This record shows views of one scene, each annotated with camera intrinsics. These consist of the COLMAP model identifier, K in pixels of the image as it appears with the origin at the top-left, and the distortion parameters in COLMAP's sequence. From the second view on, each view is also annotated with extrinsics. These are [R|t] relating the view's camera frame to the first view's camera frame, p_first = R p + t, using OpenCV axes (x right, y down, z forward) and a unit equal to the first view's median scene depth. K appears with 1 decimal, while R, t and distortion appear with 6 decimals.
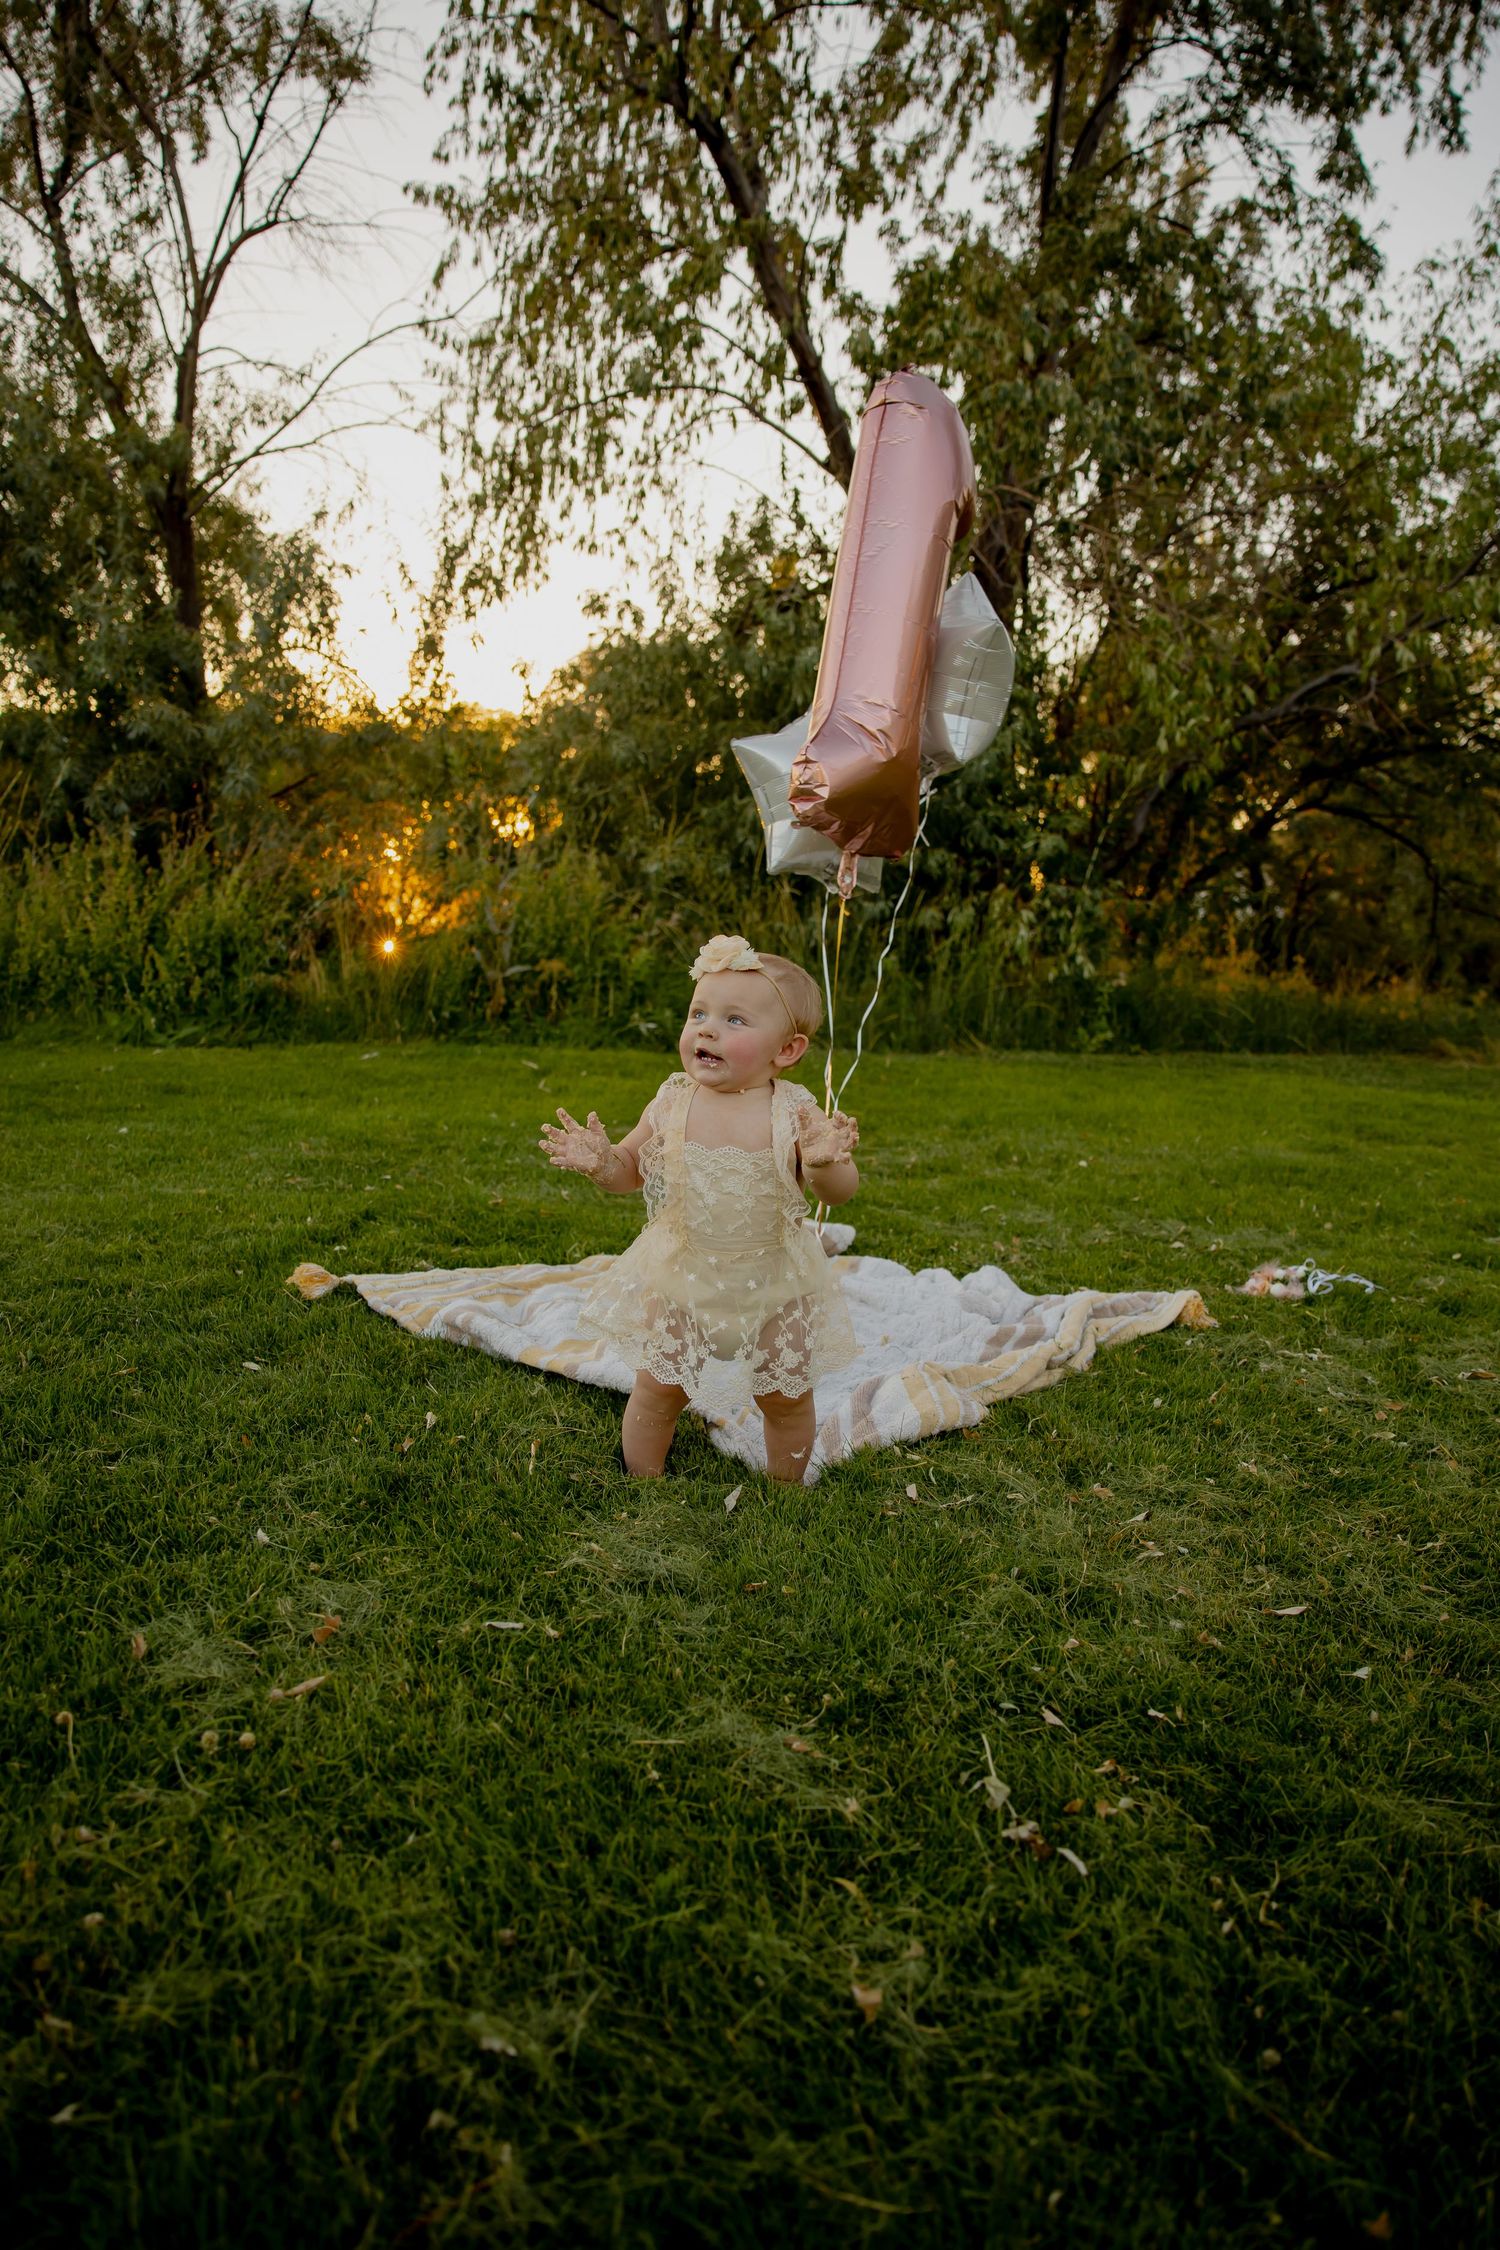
lens RADIAL K [[1564.1, 0, 750.0], [0, 1564.1, 1125.0], [0, 0, 1]] dist [-0.116185, 0.099214]
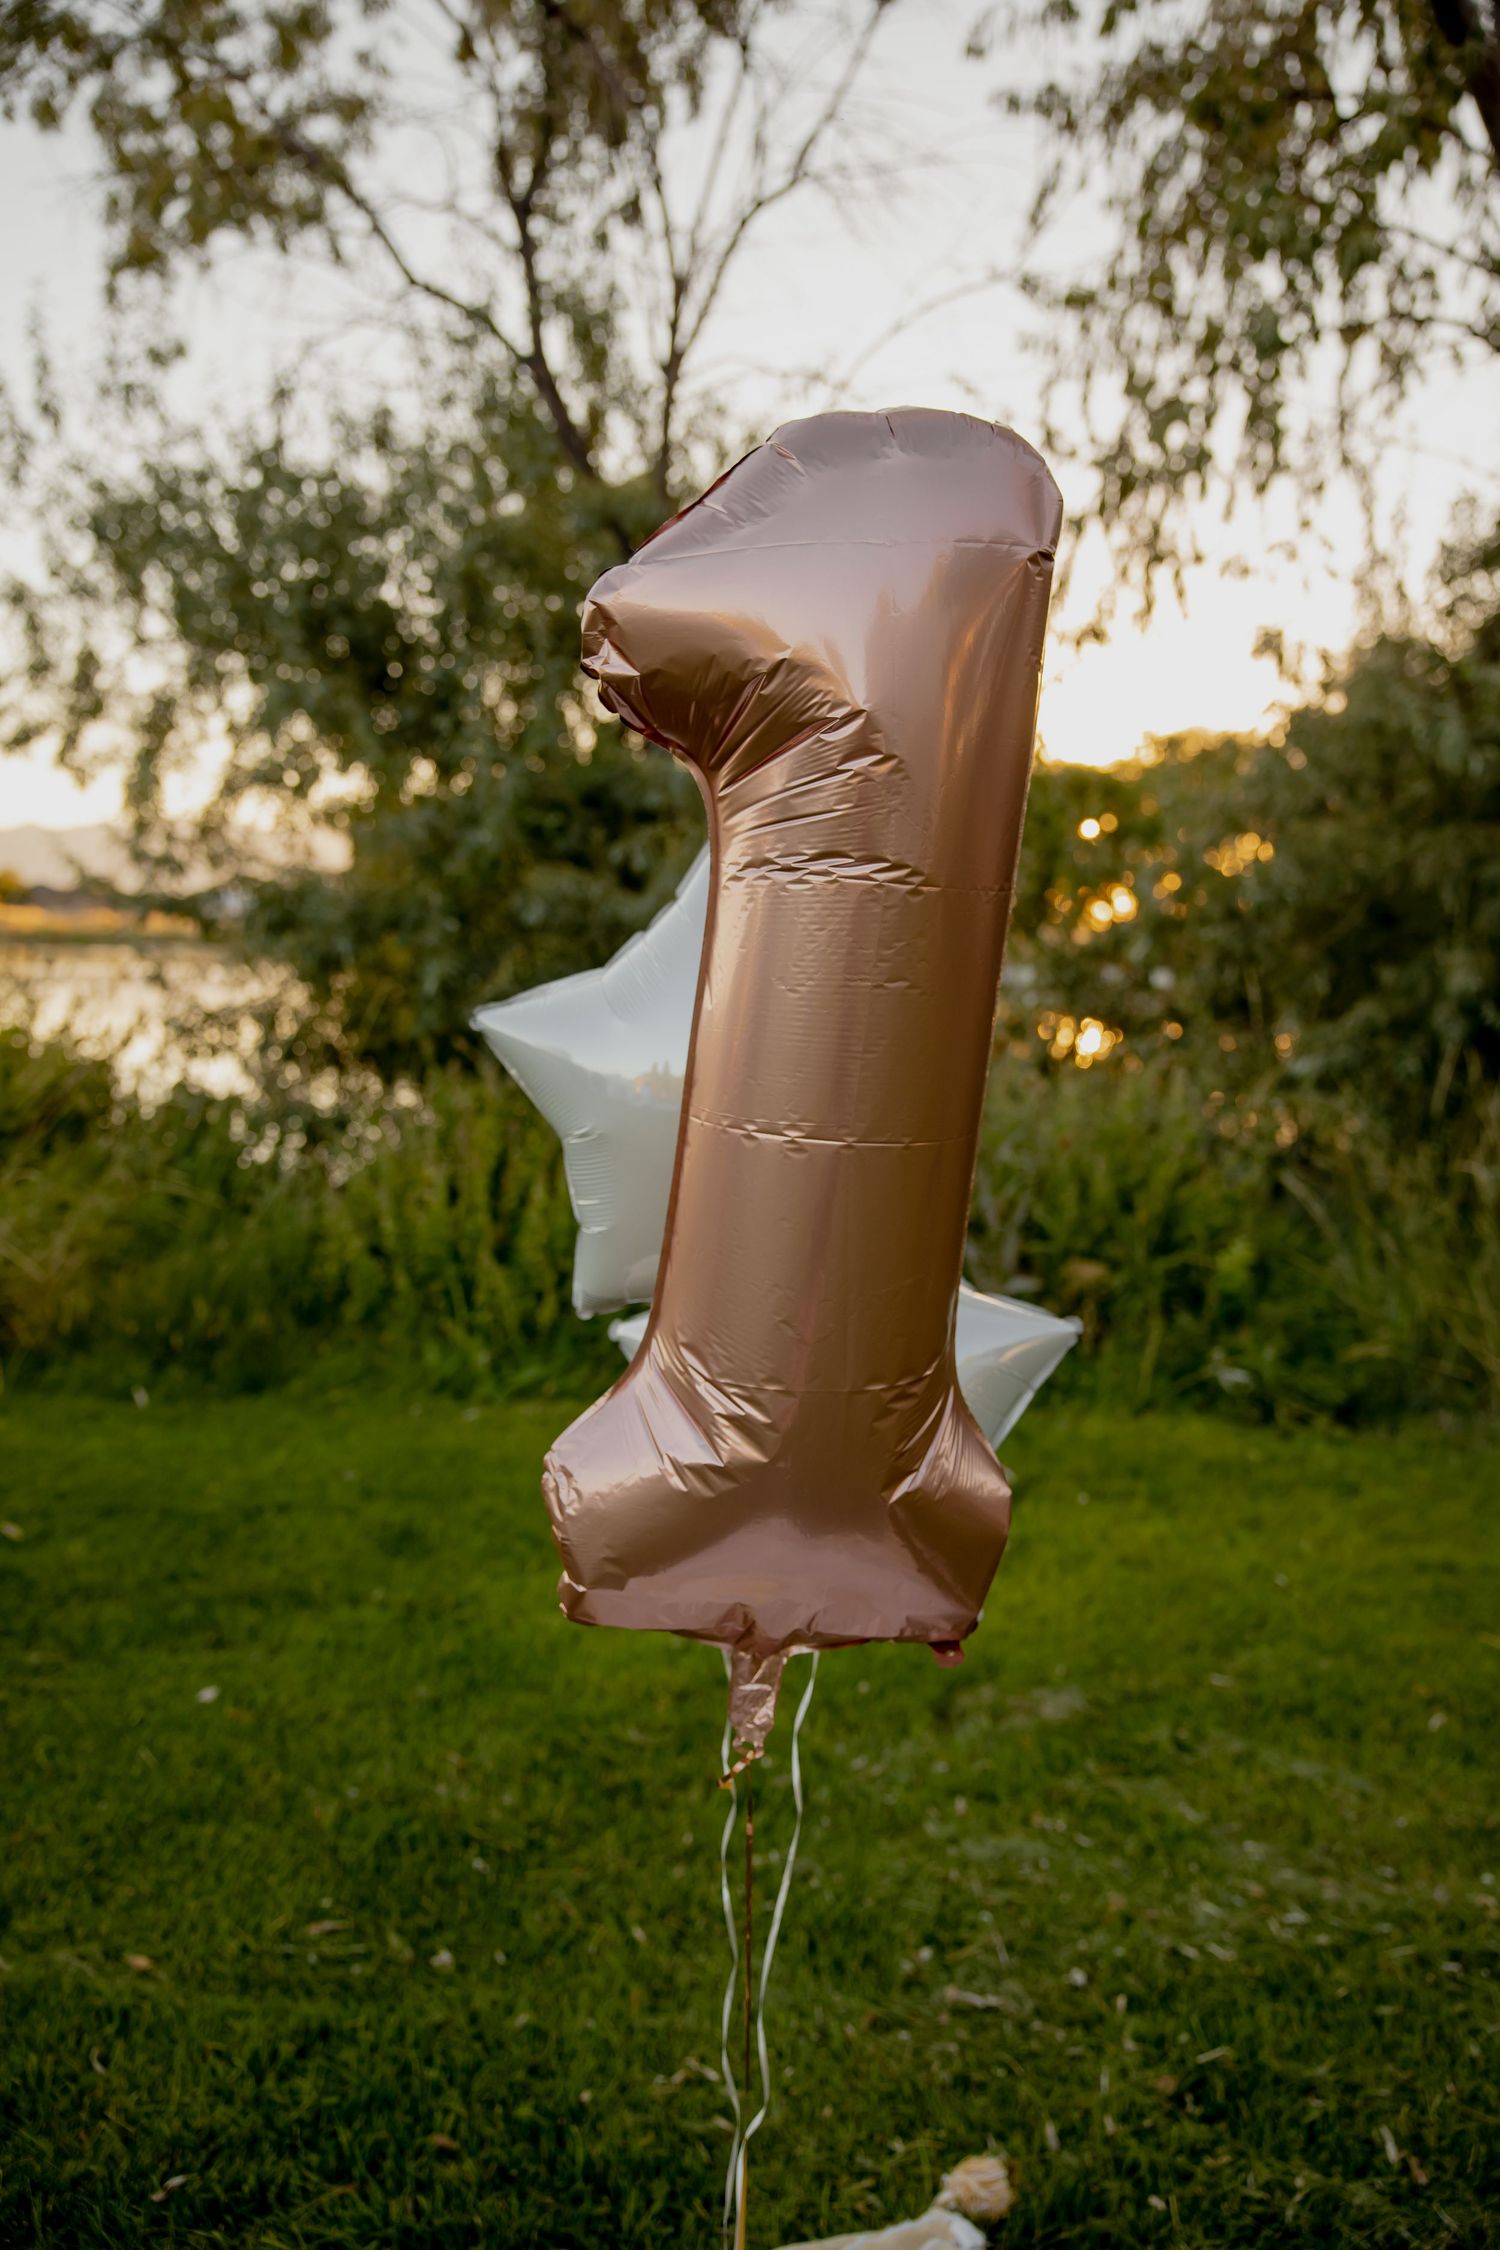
lens RADIAL K [[1980.6, 0, 750.0], [0, 1980.6, 1125.0], [0, 0, 1]] dist [-0.039776, 0.093331]
pose [[0.920111, 0.006536, -0.391604, 0.045099], [-0.032375, 0.997708, -0.059416, -0.075913], [0.390318, 0.067348, 0.918214, 0.134177]]
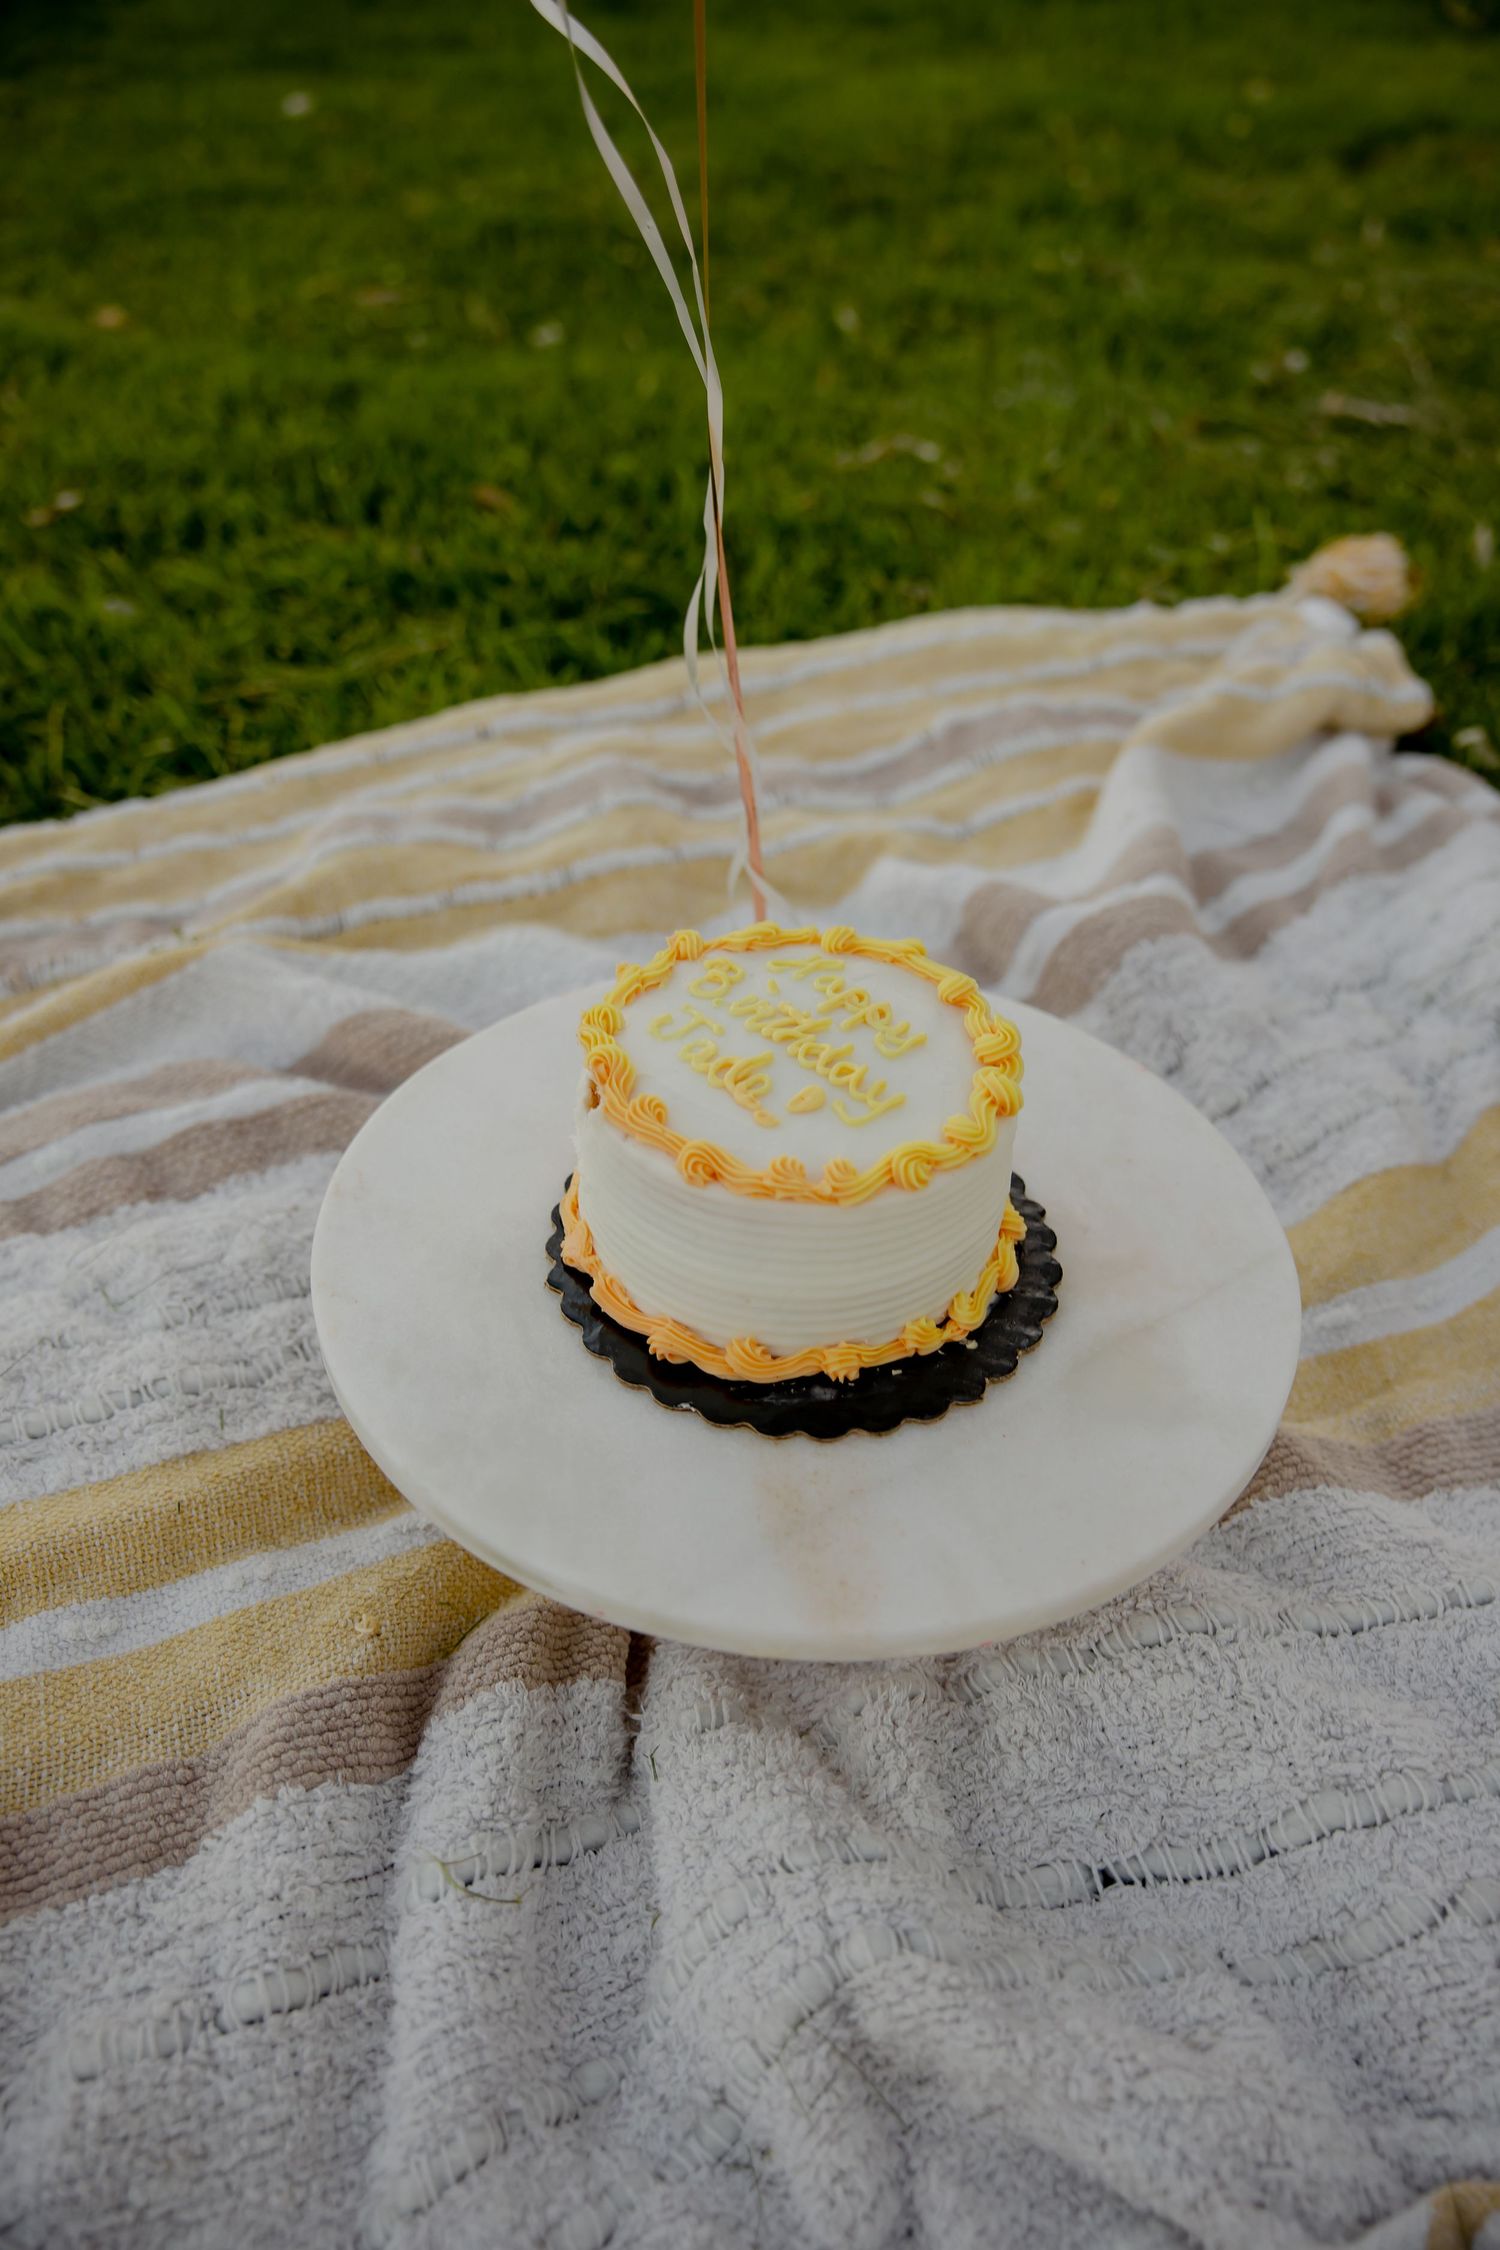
lens RADIAL K [[1961.3, 0, 750.0], [0, 1961.3, 1125.0], [0, 0, 1]] dist [0.004822, 0.004246]
pose [[0.836506, 0.292077, -0.463625, 0.022151], [-0.032456, 0.871022, 0.490171, -0.008406], [0.546995, -0.394984, 0.738095, 0.215806]]
